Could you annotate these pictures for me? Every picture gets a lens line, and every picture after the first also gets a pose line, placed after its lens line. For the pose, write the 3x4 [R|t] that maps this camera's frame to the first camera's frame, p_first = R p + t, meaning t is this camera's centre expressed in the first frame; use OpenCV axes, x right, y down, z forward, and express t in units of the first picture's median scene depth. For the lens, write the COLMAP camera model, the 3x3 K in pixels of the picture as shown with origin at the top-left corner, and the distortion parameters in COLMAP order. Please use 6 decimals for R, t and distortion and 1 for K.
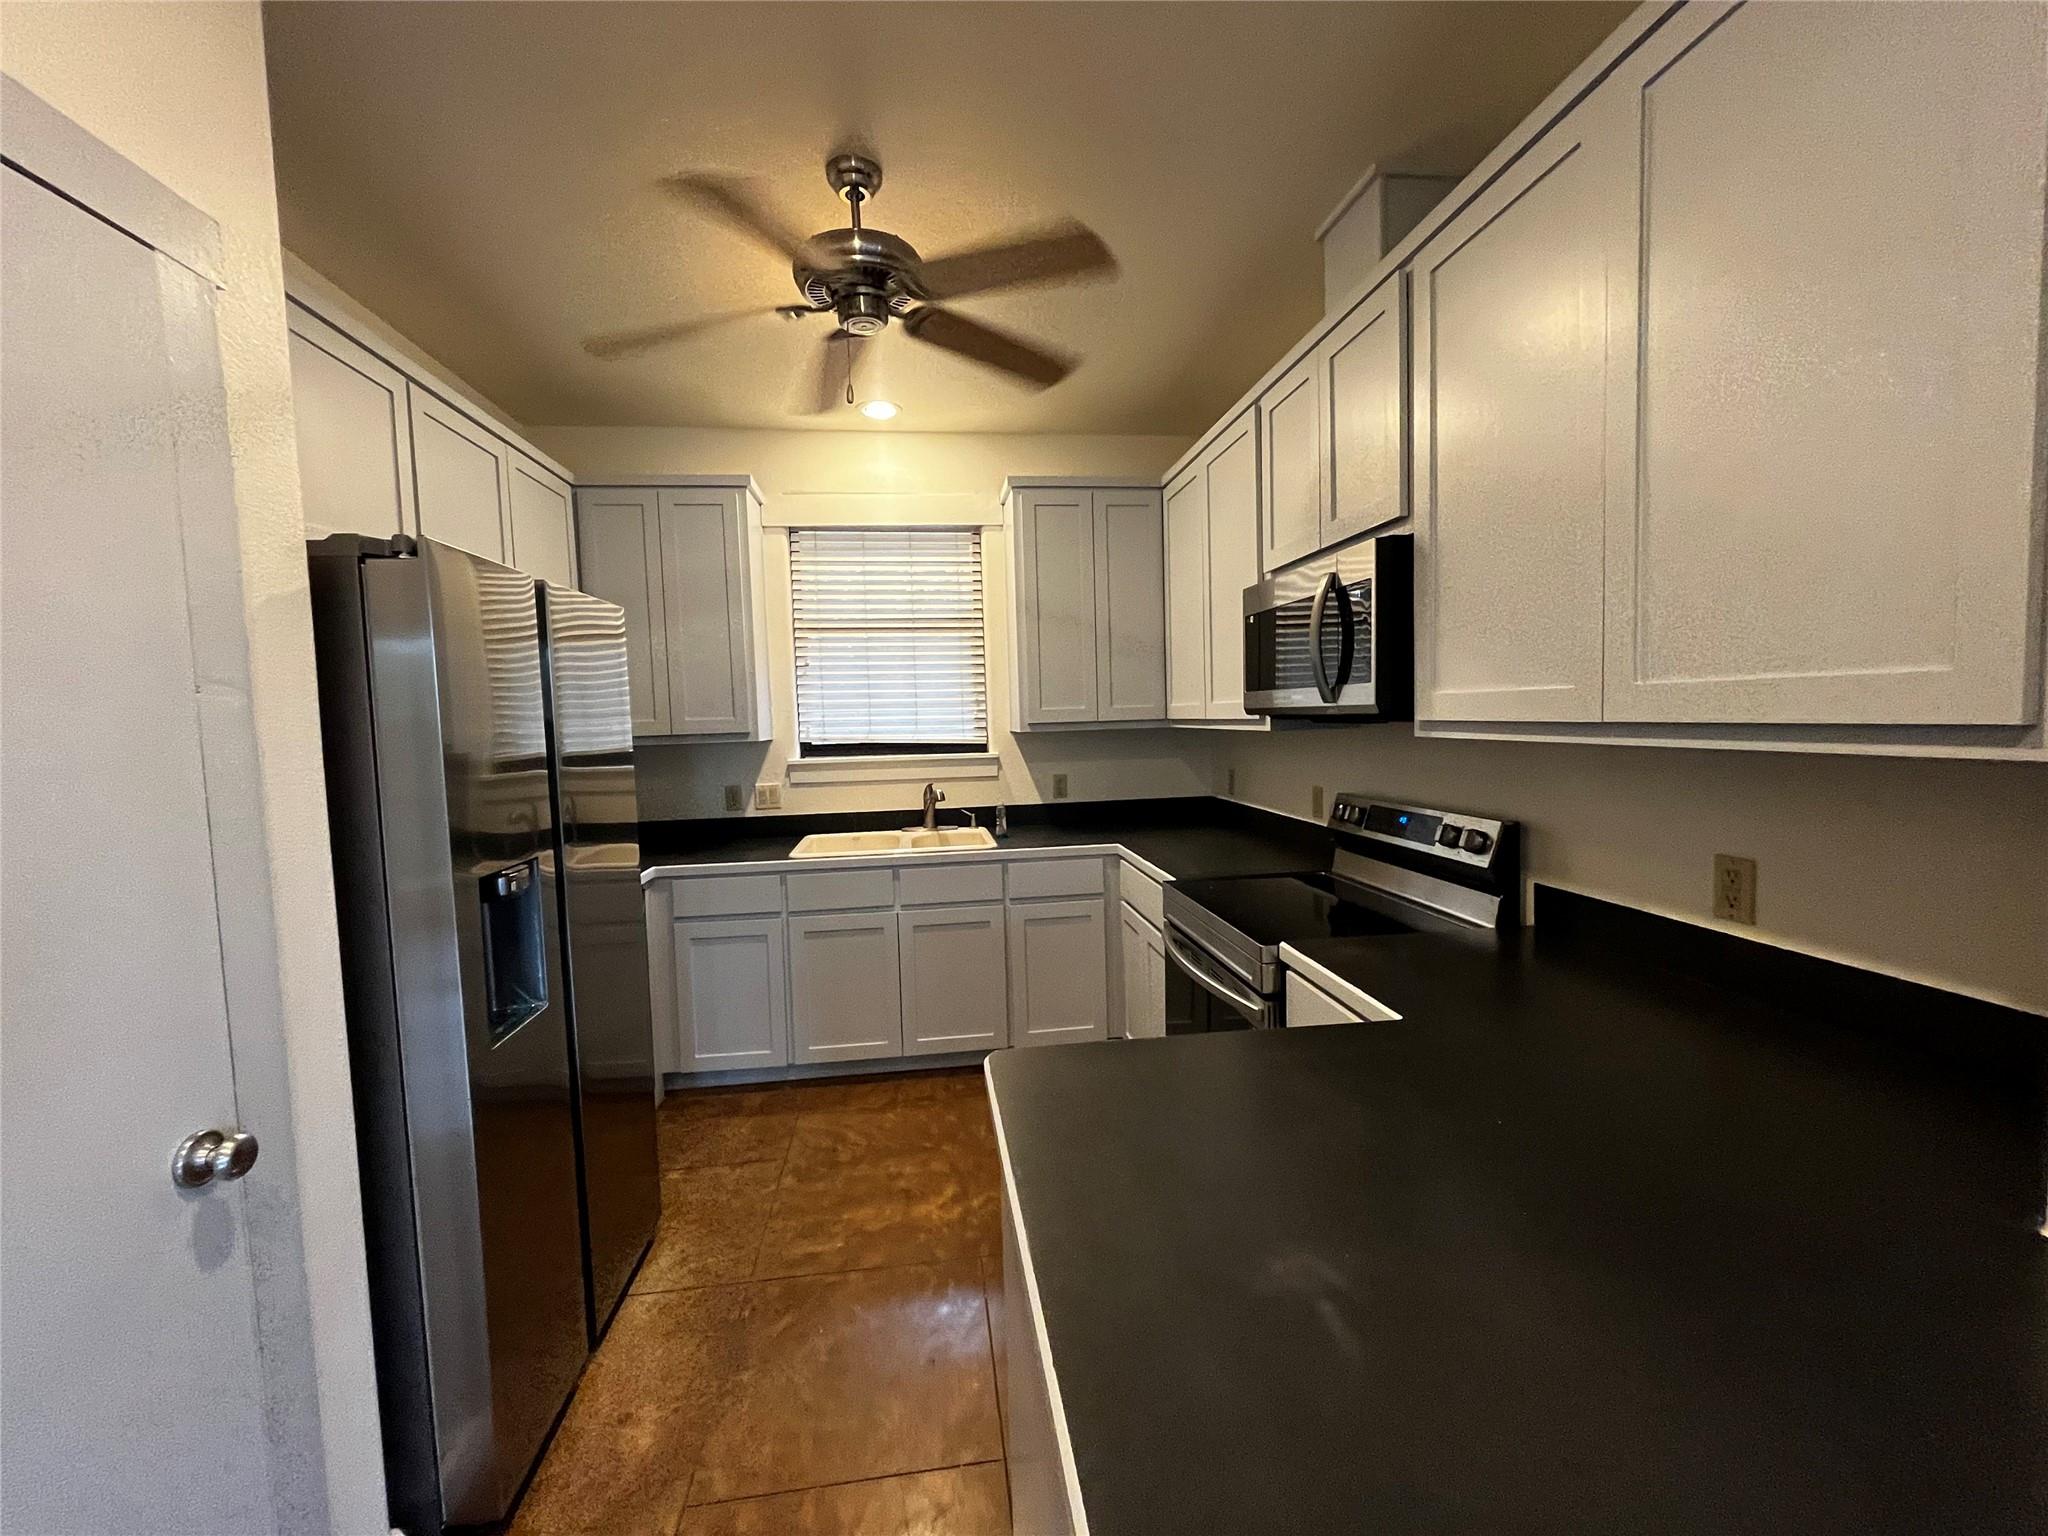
lens RADIAL K [[824.0, 0, 1020.6], [0, 824.0, 767.5], [0, 0, 1]] dist [-0.000843, -0.000033]
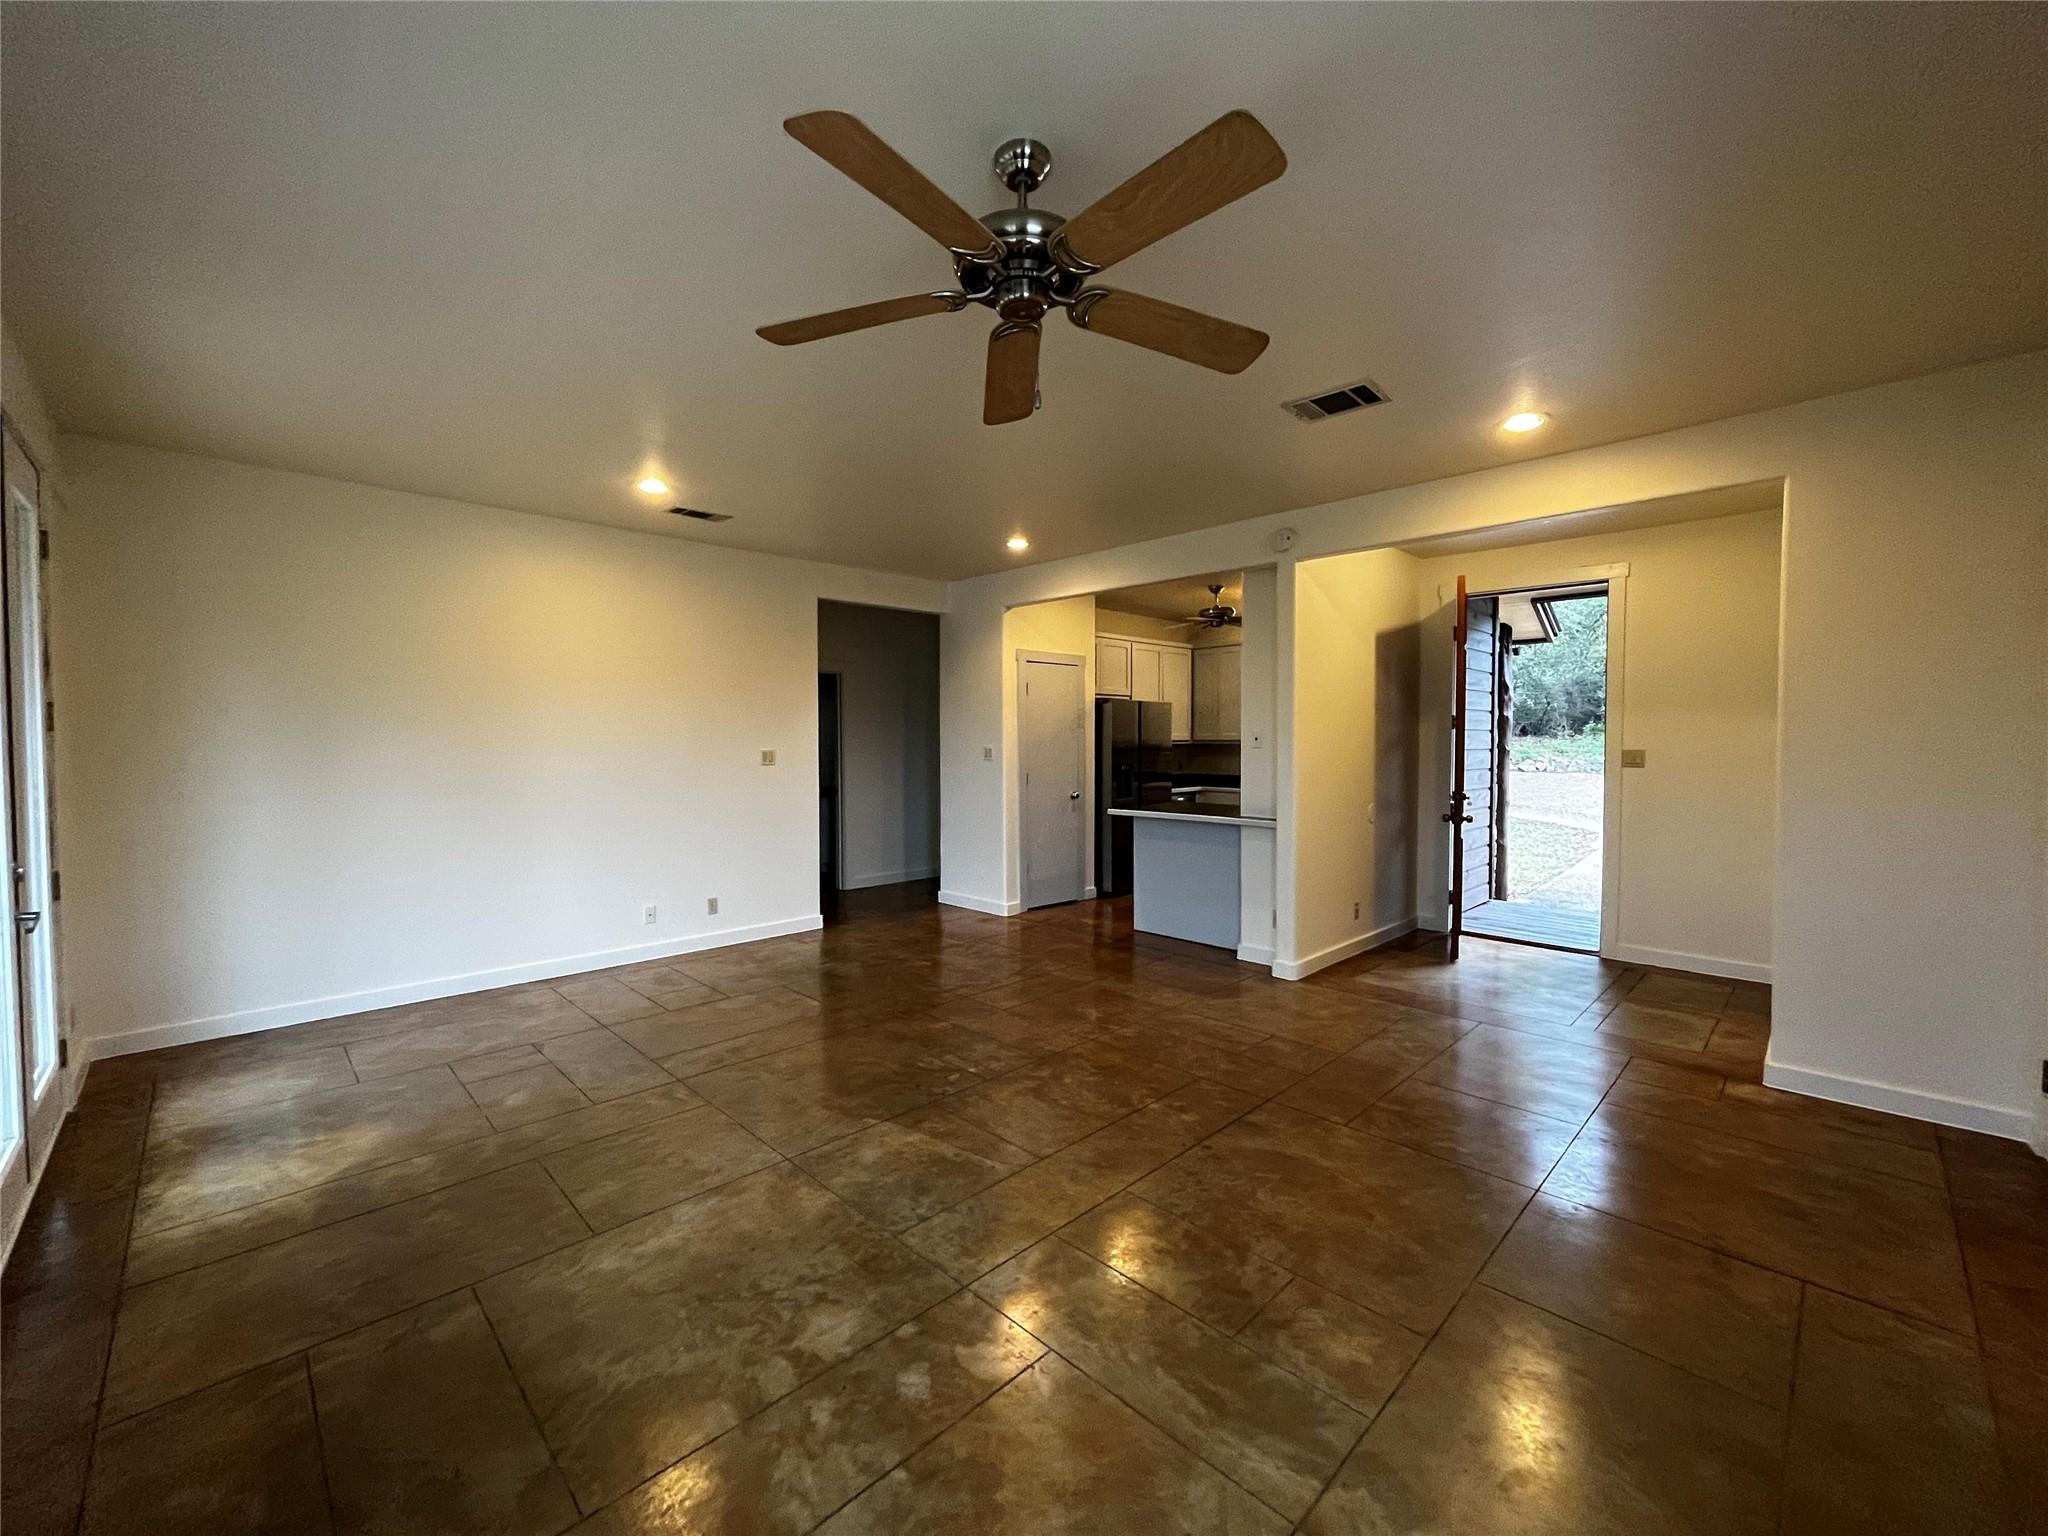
lens RADIAL K [[824.0, 0, 1020.6], [0, 824.0, 767.5], [0, 0, 1]] dist [-0.000843, -0.000033]
pose [[0.602790, 0.054221, -0.796056, 1.207212], [-0.067805, 0.997560, 0.016602, 0.042524], [0.795014, 0.043969, 0.604996, -1.014053]]
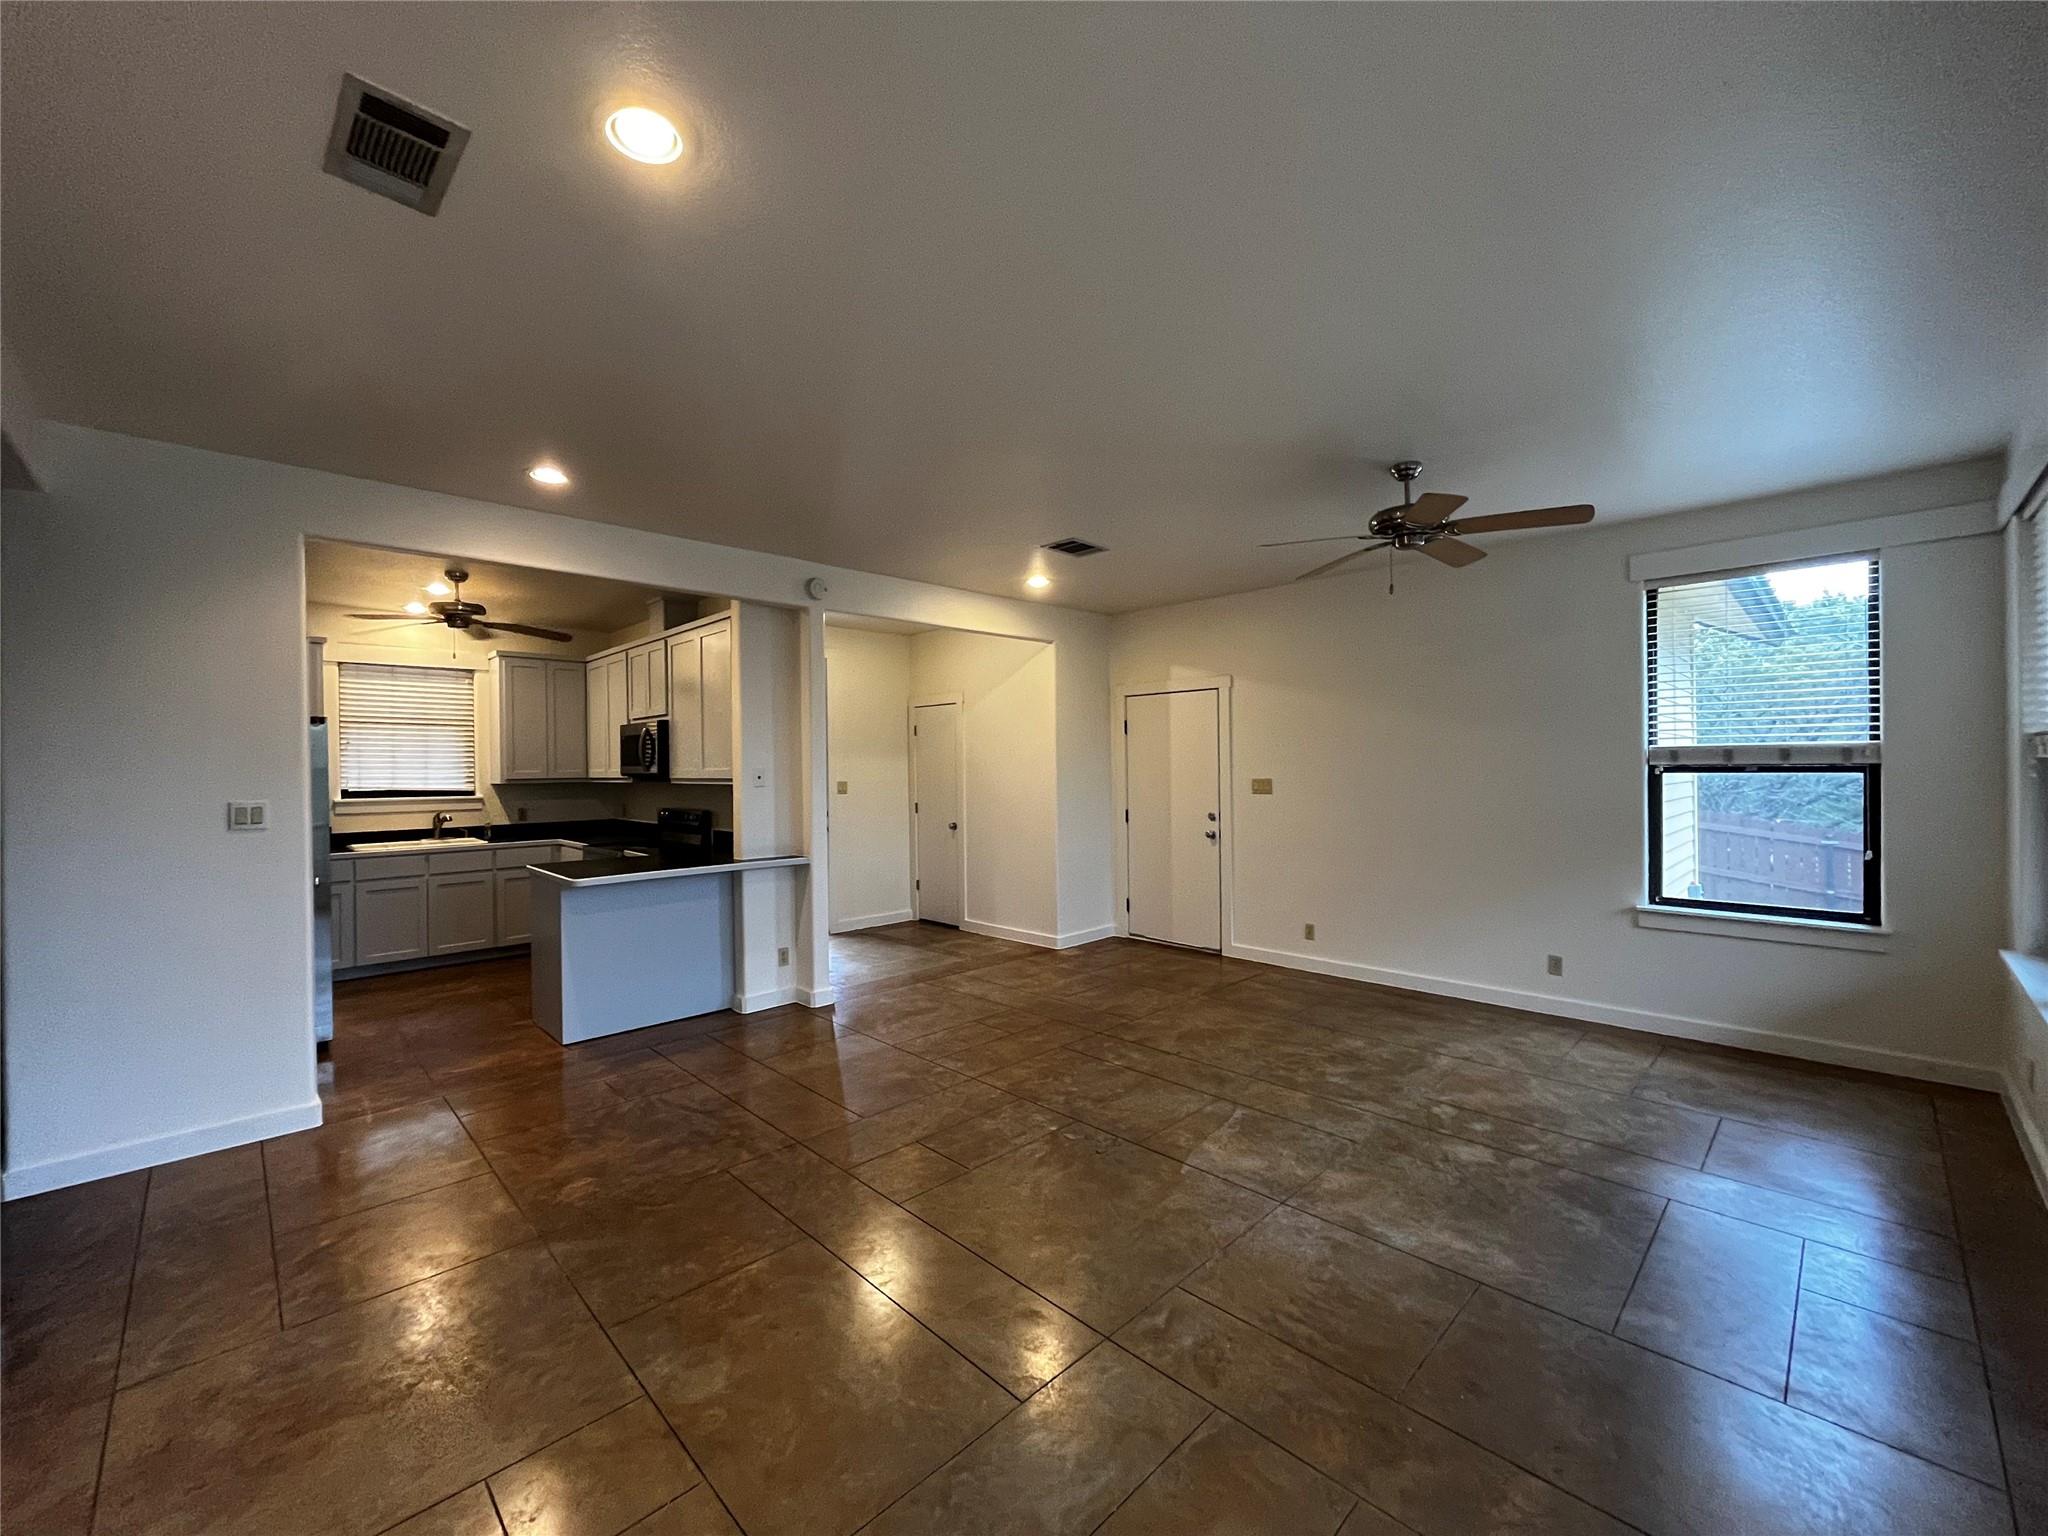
lens RADIAL K [[824.0, 0, 1020.6], [0, 824.0, 767.5], [0, 0, 1]] dist [-0.000843, -0.000033]
pose [[0.798796, 0.017364, 0.601352, -0.182310], [0.028425, 0.997378, -0.066558, 0.077627], [-0.600930, 0.070260, 0.796207, -1.196224]]
